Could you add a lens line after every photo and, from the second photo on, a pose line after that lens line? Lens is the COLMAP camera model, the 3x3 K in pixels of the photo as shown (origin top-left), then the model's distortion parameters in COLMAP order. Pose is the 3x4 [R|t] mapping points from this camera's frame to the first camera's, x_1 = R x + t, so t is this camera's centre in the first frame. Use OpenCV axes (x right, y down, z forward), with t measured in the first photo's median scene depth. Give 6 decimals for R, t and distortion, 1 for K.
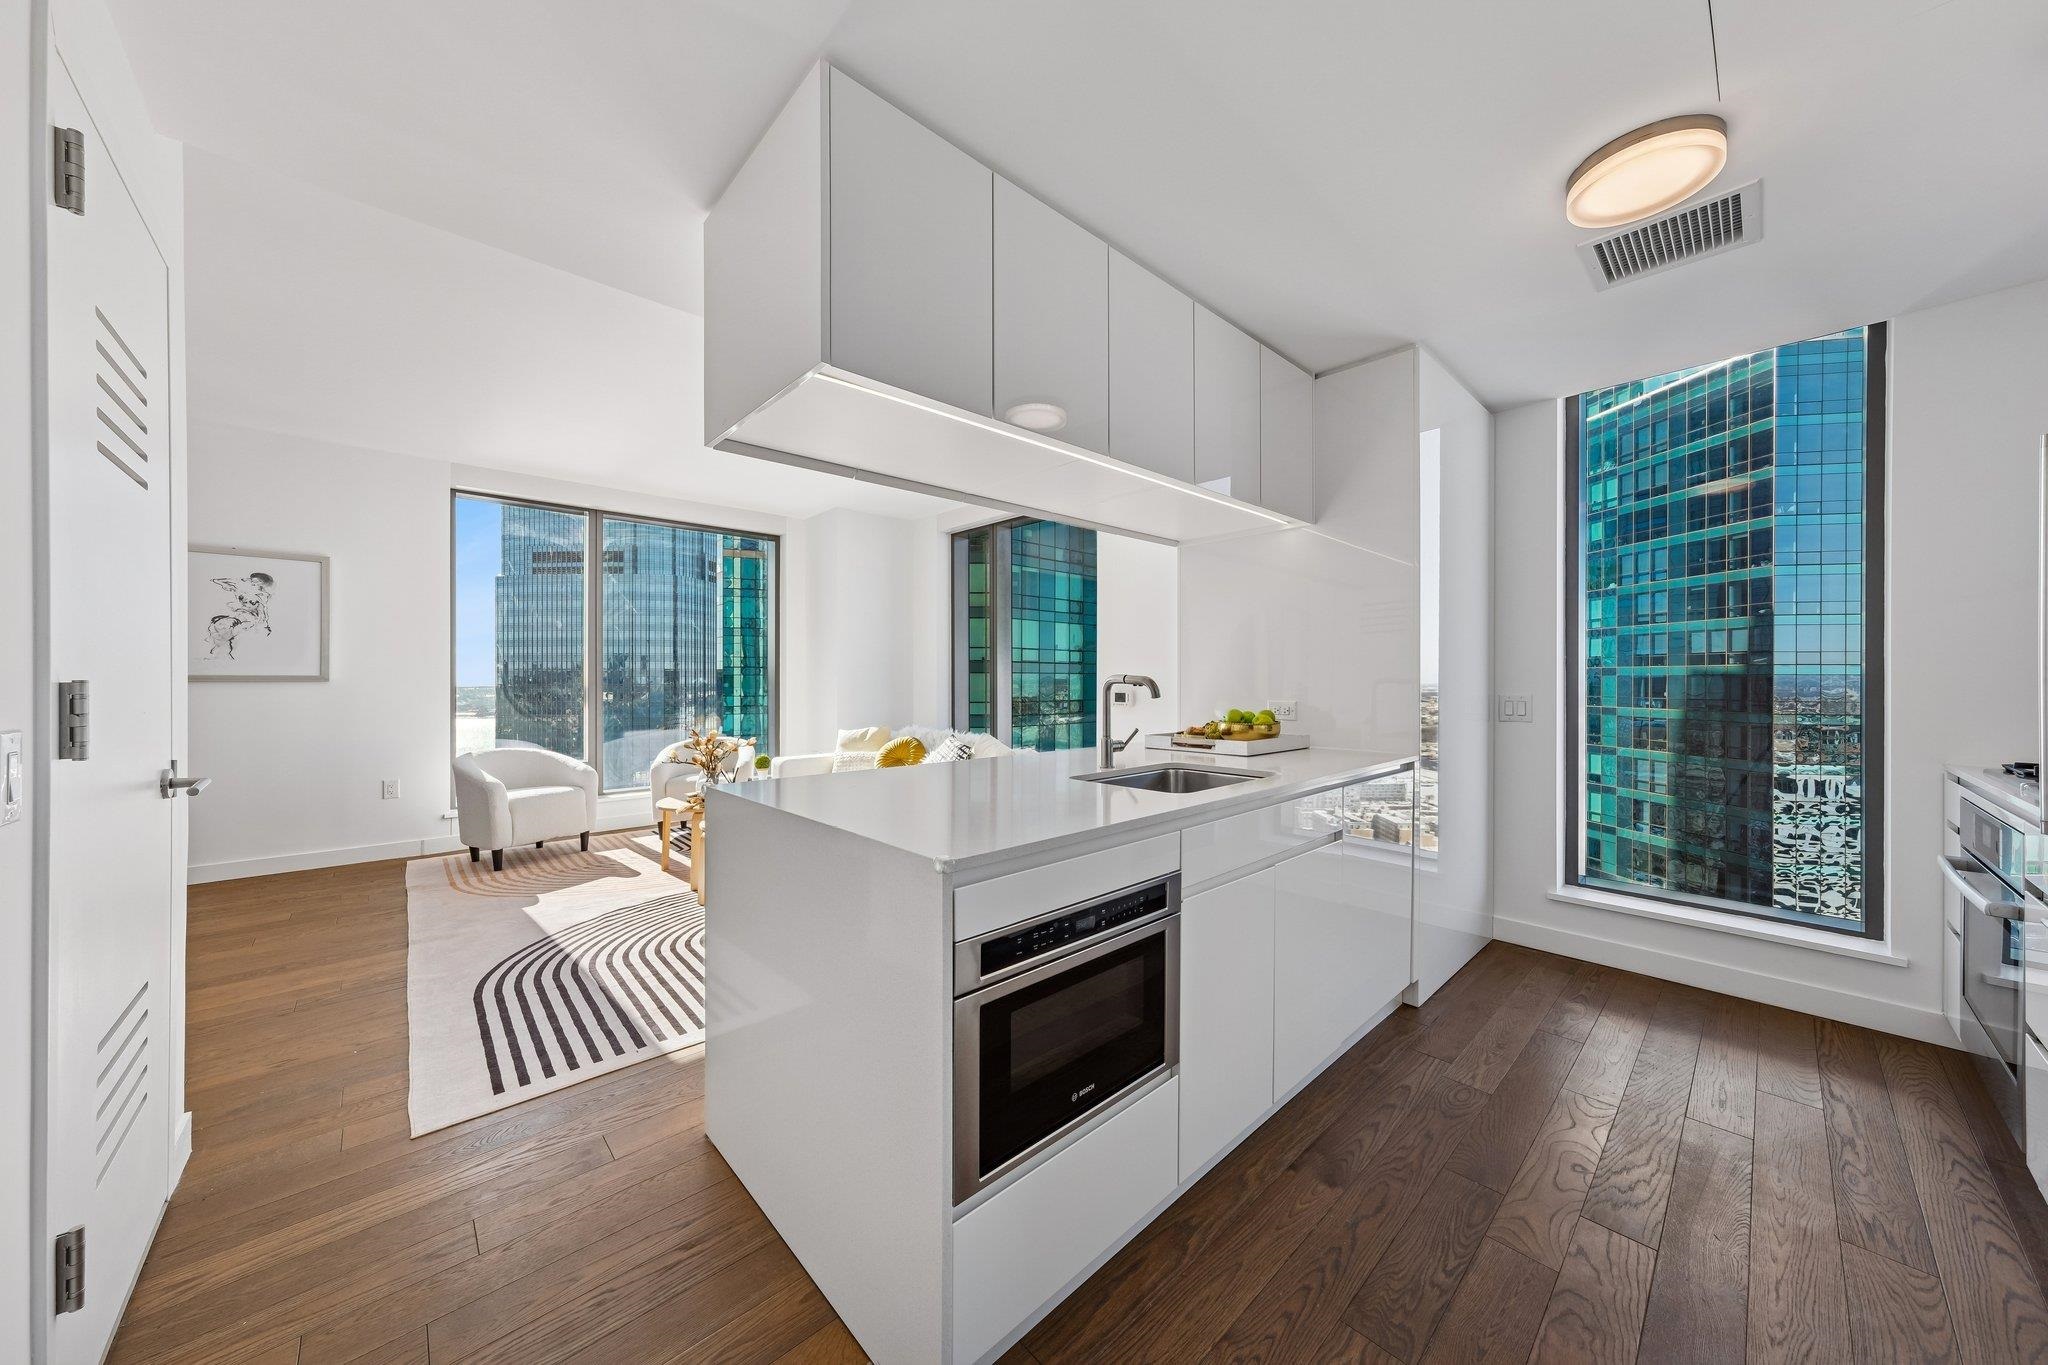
lens RADIAL K [[694.9, 0, 1022.8], [0, 694.9, 677.6], [0, 0, 1]] dist [-0.000398, 0.000968]
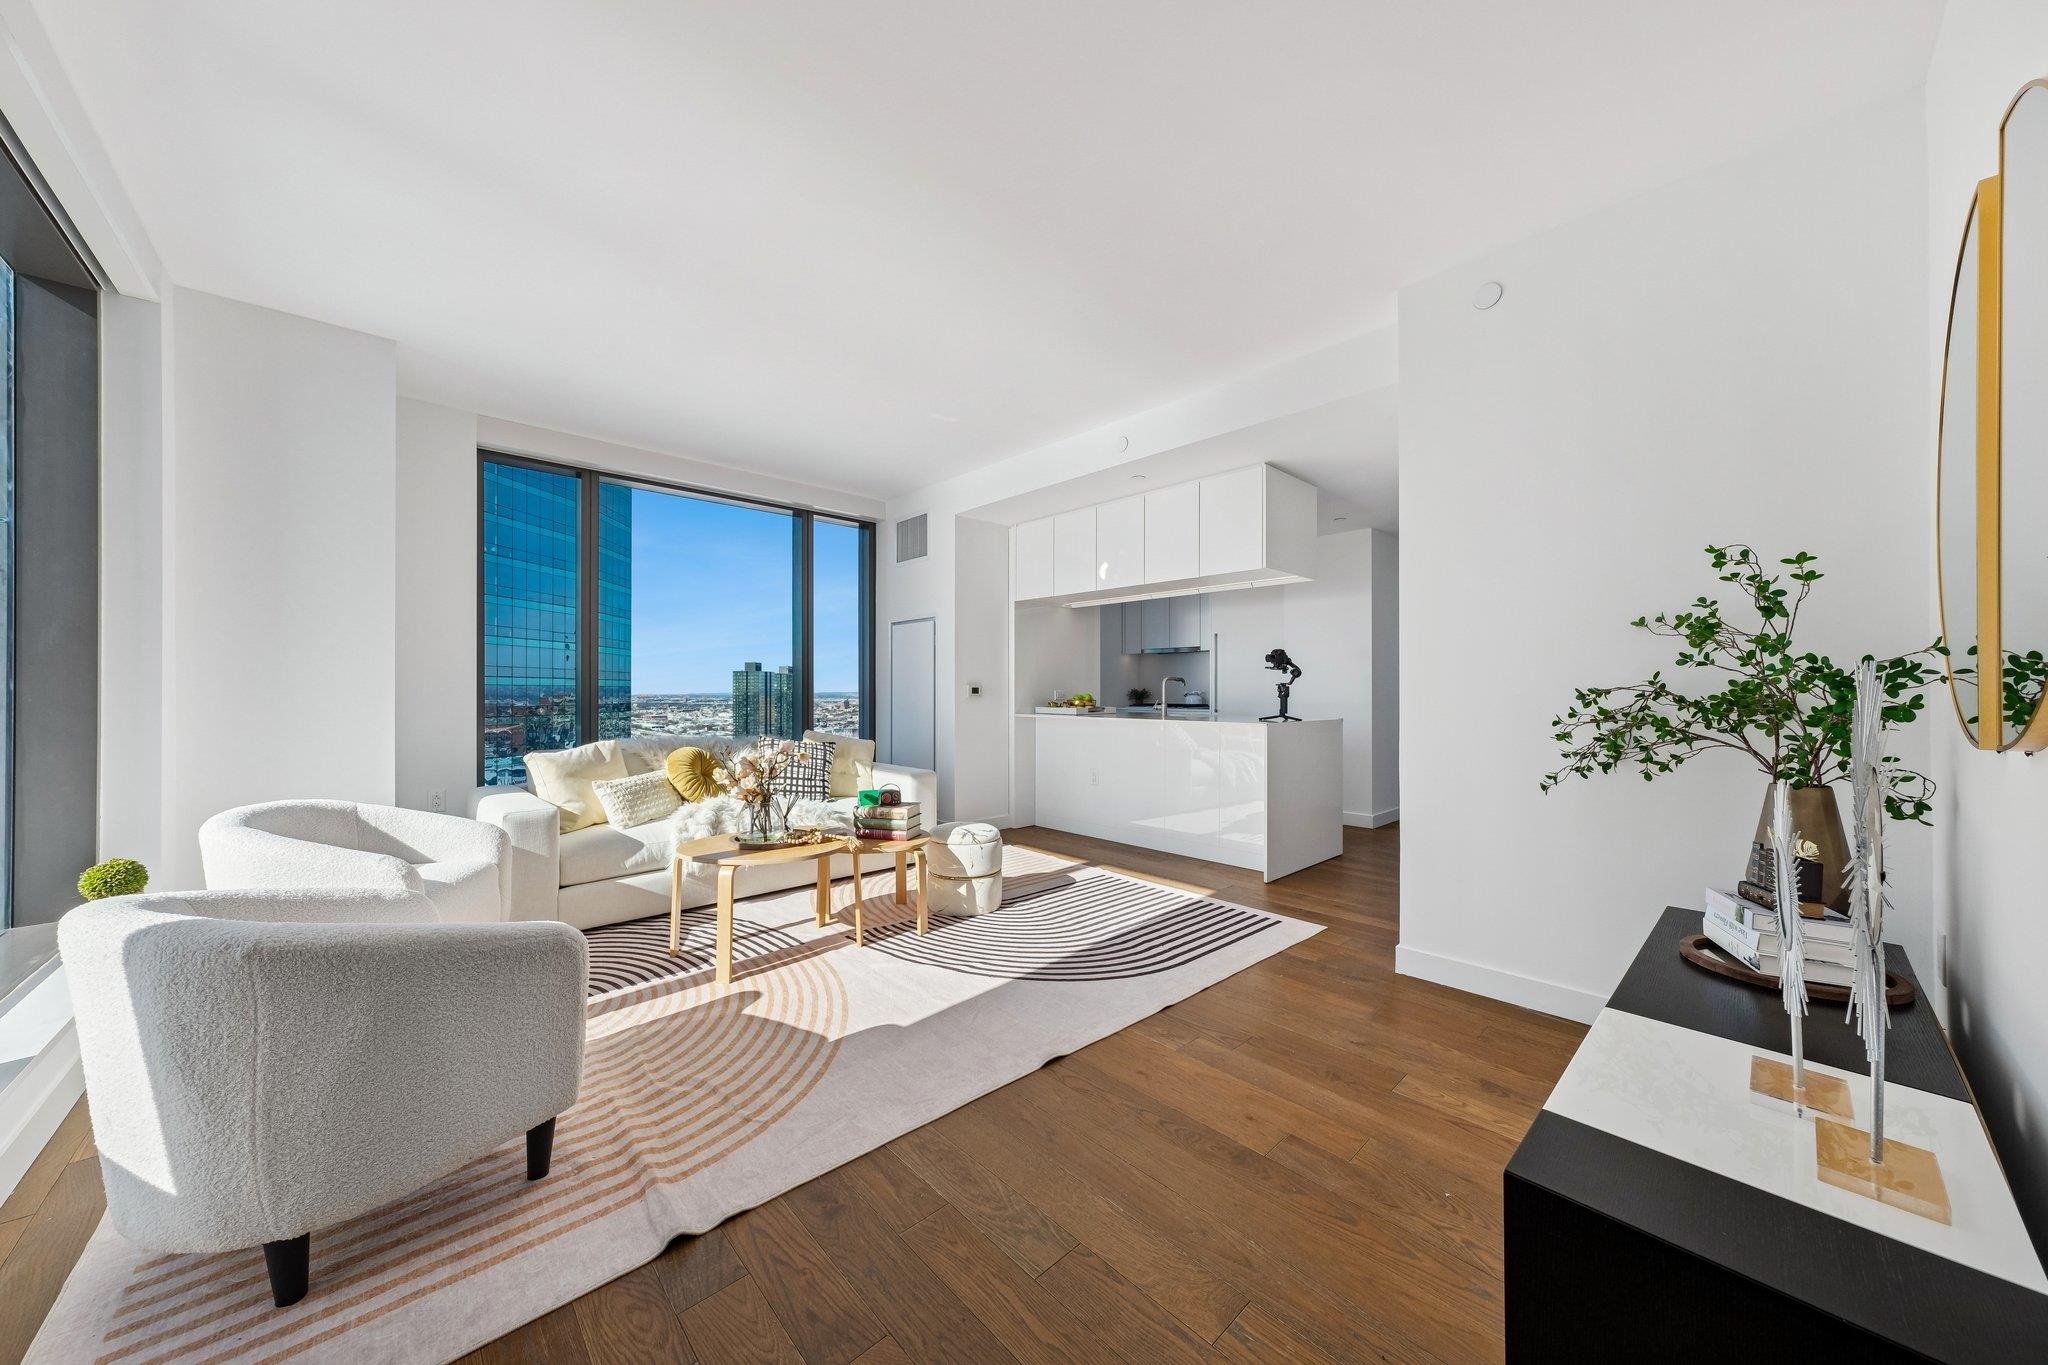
lens RADIAL K [[694.9, 0, 1007.0], [0, 694.9, 686.8], [0, 0, 1]] dist [-0.000398, 0.000968]
pose [[0.016313, 0.005364, 0.999853, -1.635680], [-0.004470, 0.999976, -0.005292, 0.033425], [-0.999857, -0.004383, 0.016337, 1.097290]]
